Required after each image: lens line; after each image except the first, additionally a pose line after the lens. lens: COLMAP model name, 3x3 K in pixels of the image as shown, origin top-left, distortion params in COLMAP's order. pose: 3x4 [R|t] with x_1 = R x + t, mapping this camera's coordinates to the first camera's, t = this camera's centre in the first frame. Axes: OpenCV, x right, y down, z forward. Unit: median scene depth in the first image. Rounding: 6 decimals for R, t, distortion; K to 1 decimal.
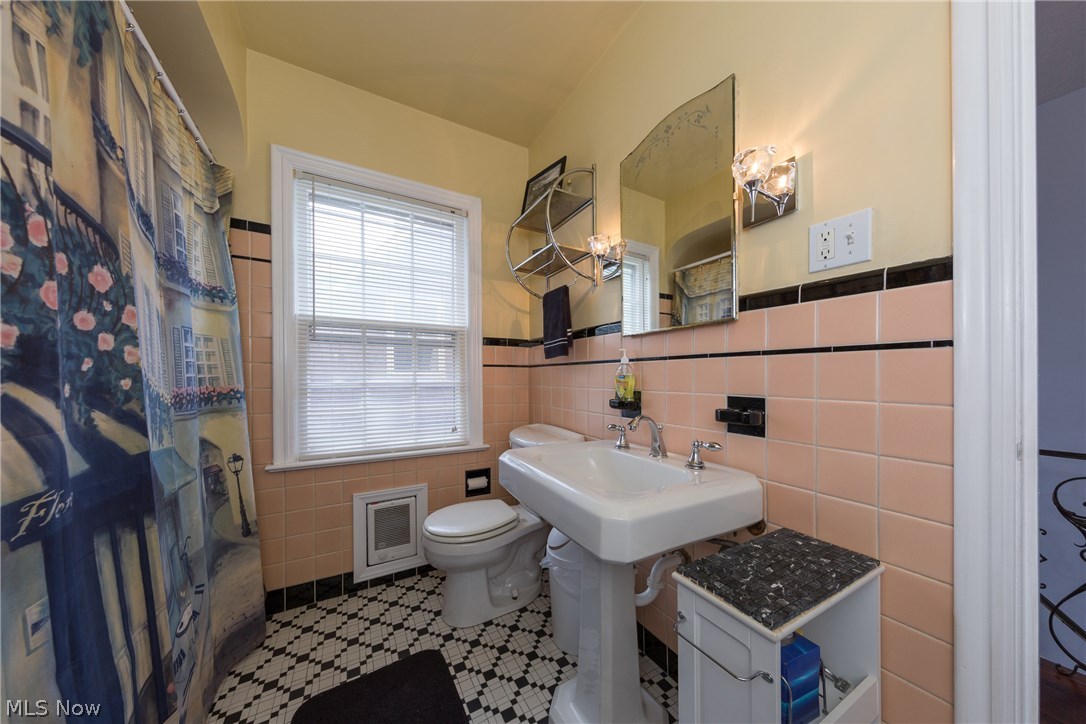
lens RADIAL K [[344.7, 0, 553.4], [0, 344.7, 377.6], [0, 0, 1]] dist [0.004590, -0.000165]
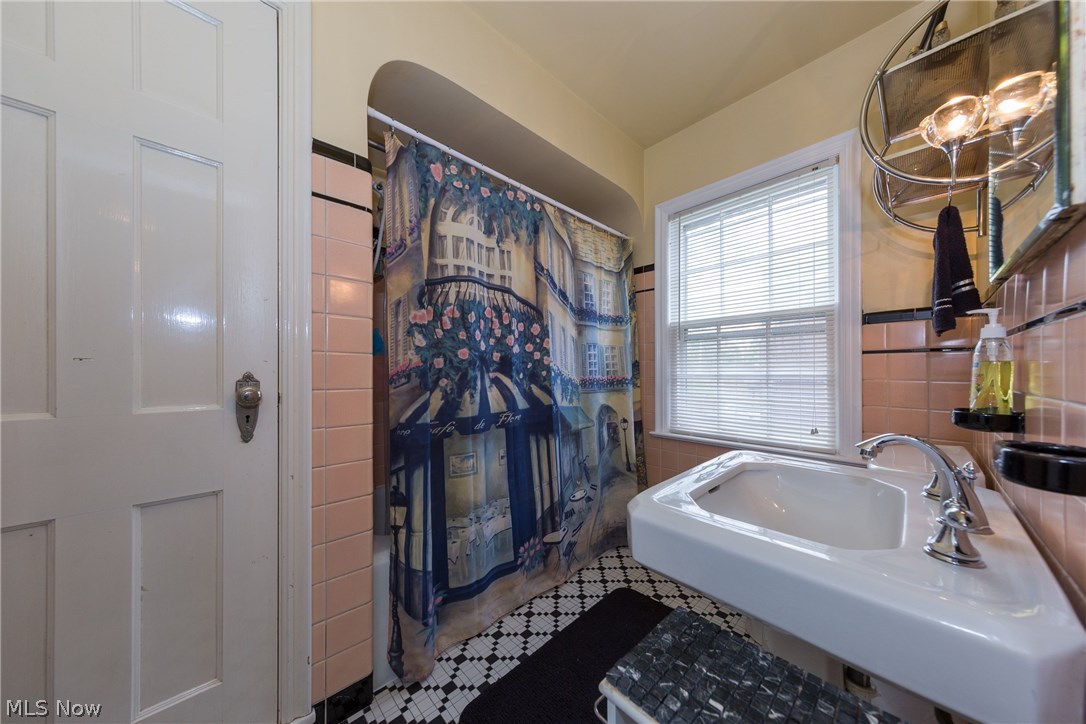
lens RADIAL K [[344.7, 0, 548.4], [0, 344.7, 371.8], [0, 0, 1]] dist [0.004590, -0.000165]
pose [[0.248361, -0.001848, -0.968666, 0.712328], [0.005628, 0.999984, -0.000465, 0.007019], [0.968651, -0.005336, 0.248367, 0.346126]]
